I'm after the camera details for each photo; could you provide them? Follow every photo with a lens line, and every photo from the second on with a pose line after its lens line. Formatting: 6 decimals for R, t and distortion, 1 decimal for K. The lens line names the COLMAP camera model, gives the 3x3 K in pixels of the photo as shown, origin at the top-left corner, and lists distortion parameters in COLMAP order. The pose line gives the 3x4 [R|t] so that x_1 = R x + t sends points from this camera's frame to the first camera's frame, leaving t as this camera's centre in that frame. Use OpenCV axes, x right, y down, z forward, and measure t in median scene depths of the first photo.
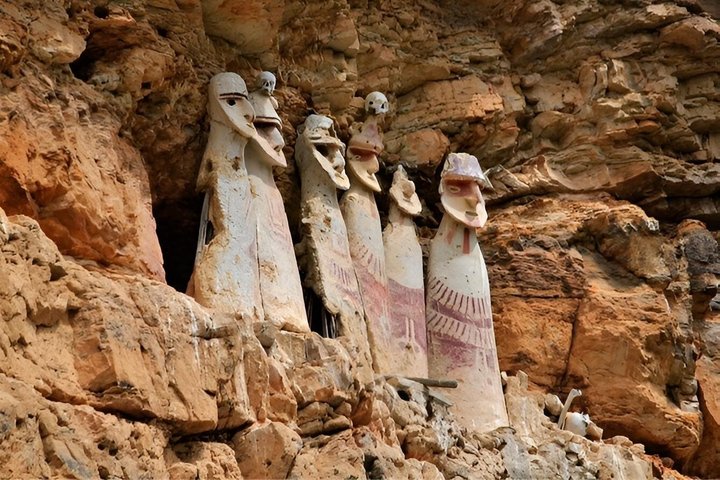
lens RADIAL K [[758.0, 0, 360.0], [0, 758.0, 240.0], [0, 0, 1]] dist [-0.079219, -0.006096]
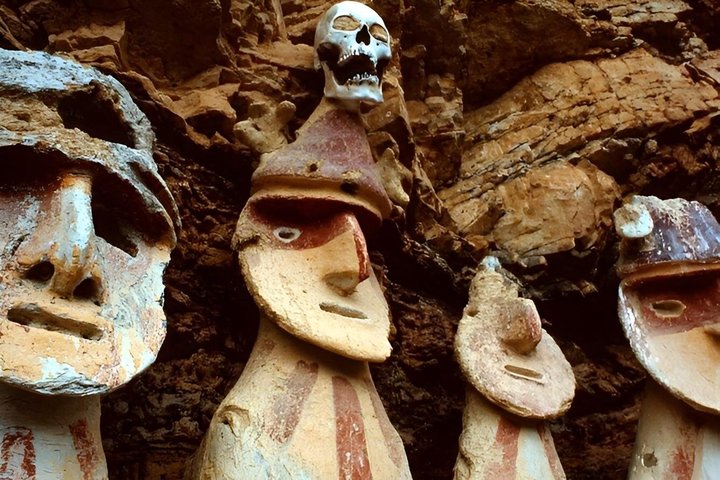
lens RADIAL K [[758.0, 0, 360.0], [0, 758.0, 240.0], [0, 0, 1]] dist [-0.079219, -0.006096]
pose [[0.973445, -0.143724, -0.178183, 0.053974], [0.109172, 0.975598, -0.190499, -0.045325], [0.201214, 0.165987, 0.965381, 0.616905]]
